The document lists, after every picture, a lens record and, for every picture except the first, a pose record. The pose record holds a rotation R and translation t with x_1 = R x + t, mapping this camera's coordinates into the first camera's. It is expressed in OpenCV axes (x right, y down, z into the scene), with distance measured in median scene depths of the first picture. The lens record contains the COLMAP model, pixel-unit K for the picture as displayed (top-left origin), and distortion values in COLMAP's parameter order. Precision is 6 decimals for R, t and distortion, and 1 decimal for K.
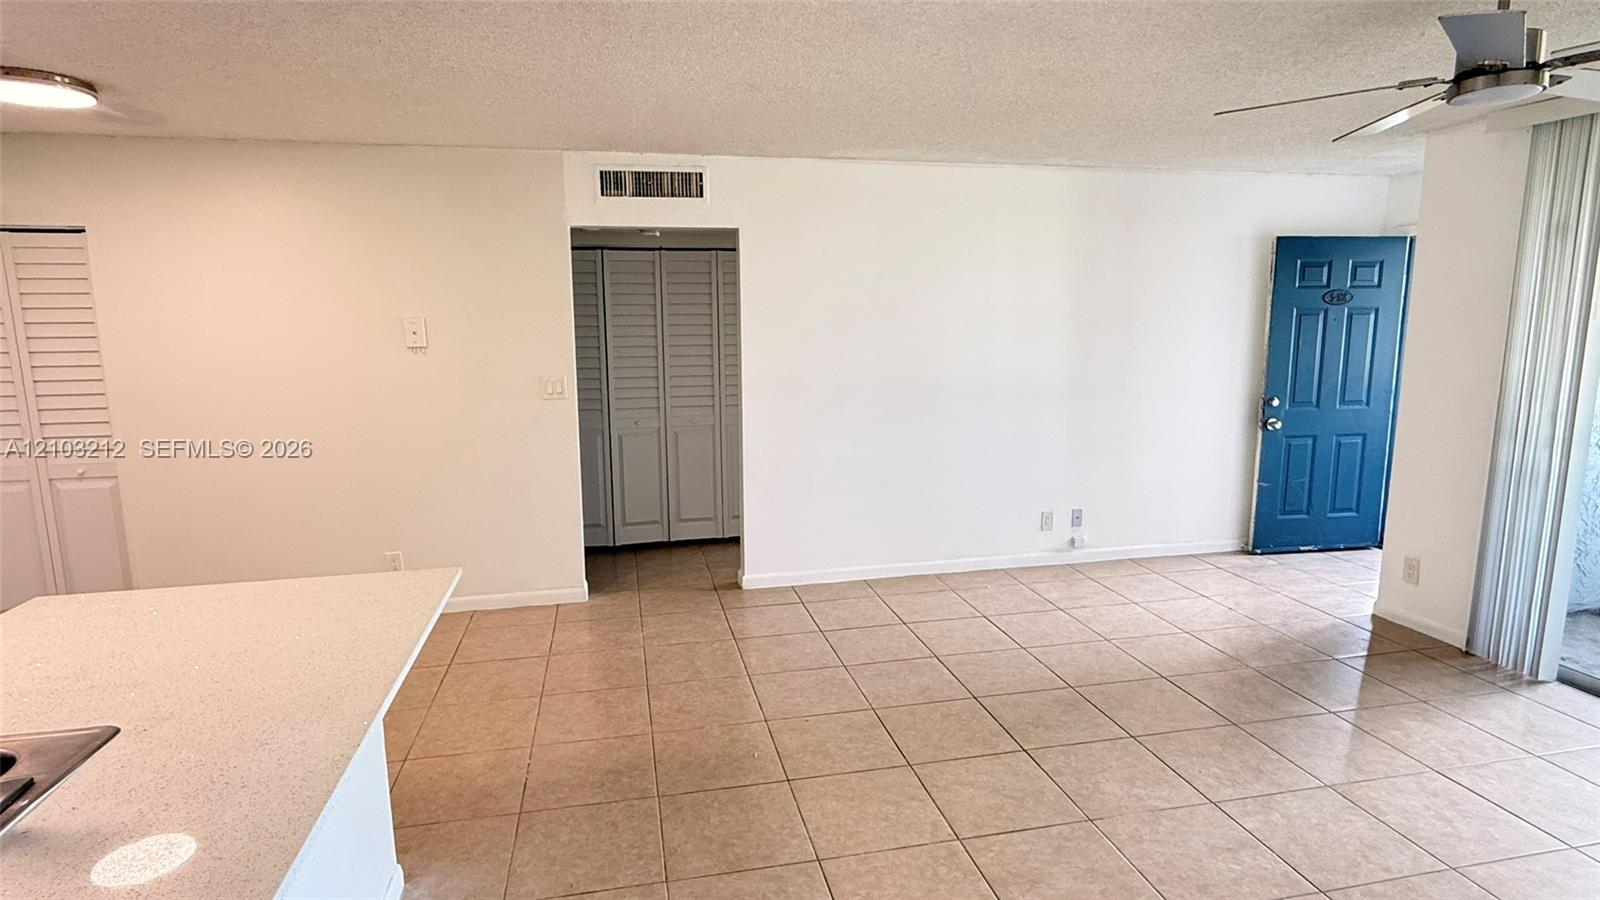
lens RADIAL K [[846.2, 0, 800.0], [0, 846.2, 450.0], [0, 0, 1]] dist [0.002907, 0.000411]
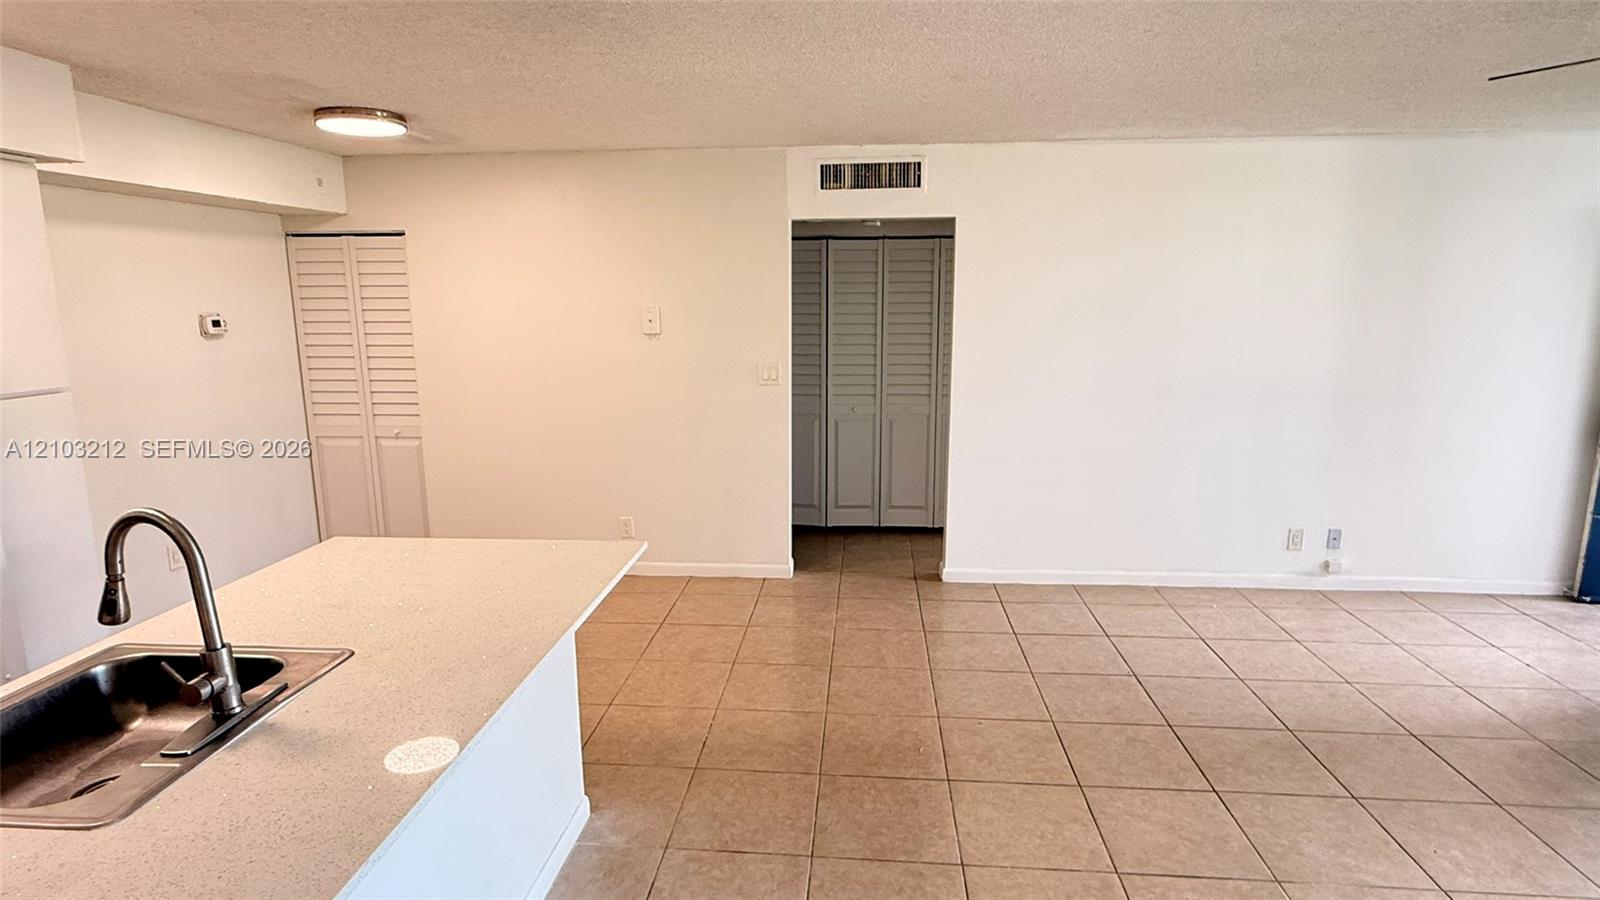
lens RADIAL K [[849.5, 0, 800.0], [0, 849.5, 450.0], [0, 0, 1]] dist [0.002136, 0.000628]
pose [[0.955204, 0.056412, -0.290523, 0.061060], [-0.049525, 0.998291, 0.031010, -0.014304], [0.291776, -0.015232, 0.956365, -0.001936]]
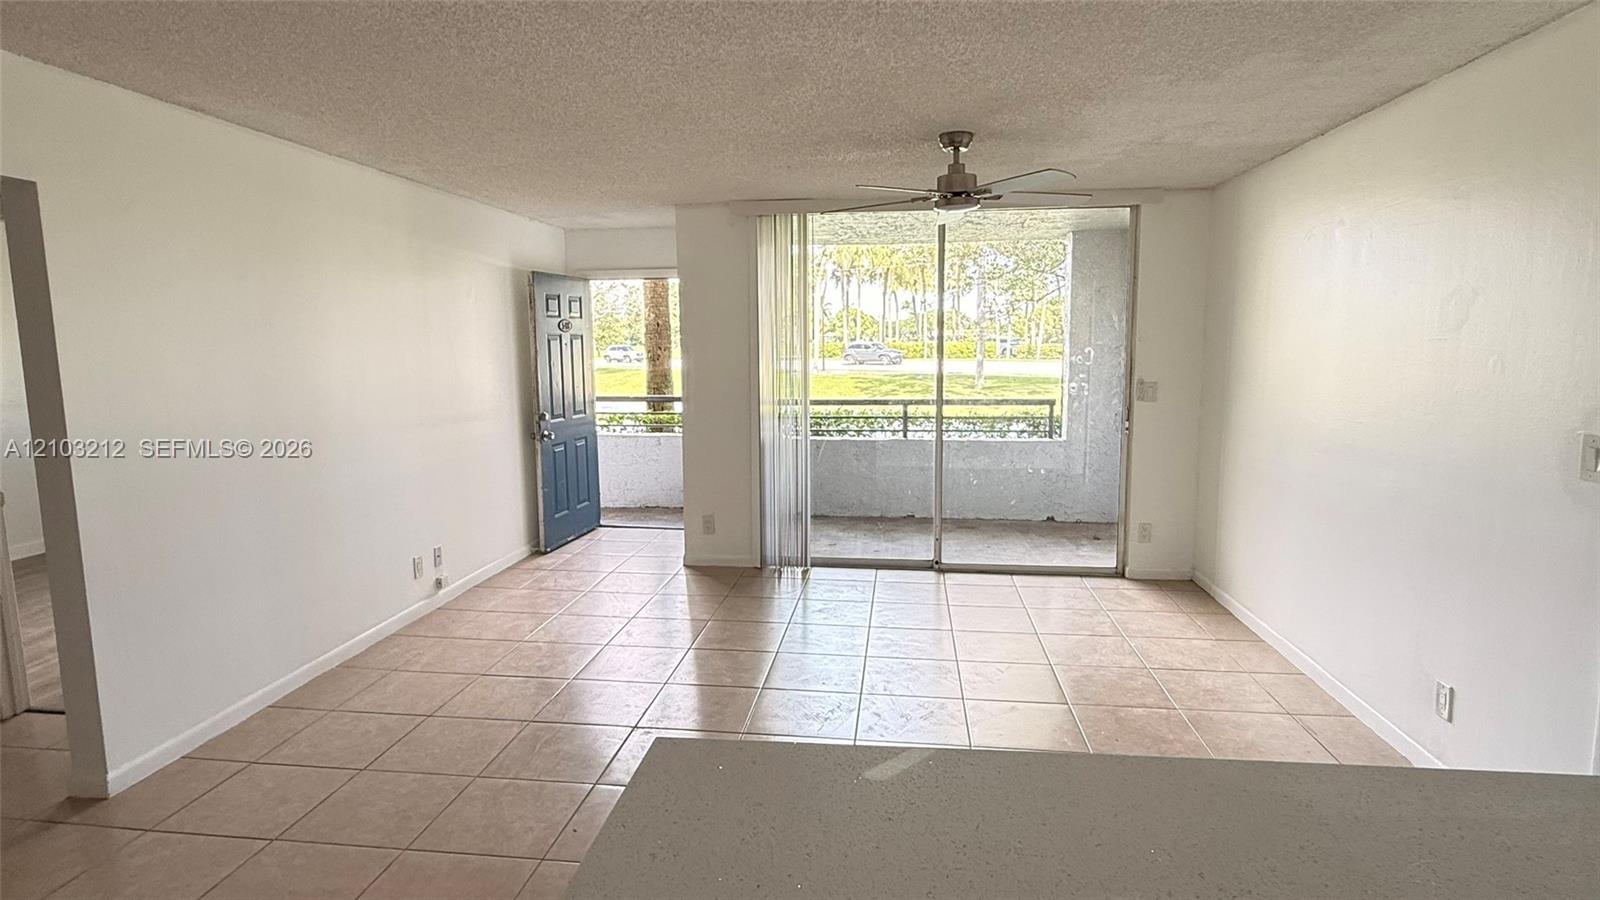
lens RADIAL K [[849.5, 0, 800.0], [0, 849.5, 450.0], [0, 0, 1]] dist [0.002136, 0.000628]
pose [[0.329482, -0.115184, 0.937109, -0.494480], [0.152456, 0.985996, 0.067590, -0.045840], [-0.931772, 0.120598, 0.342429, 0.366759]]
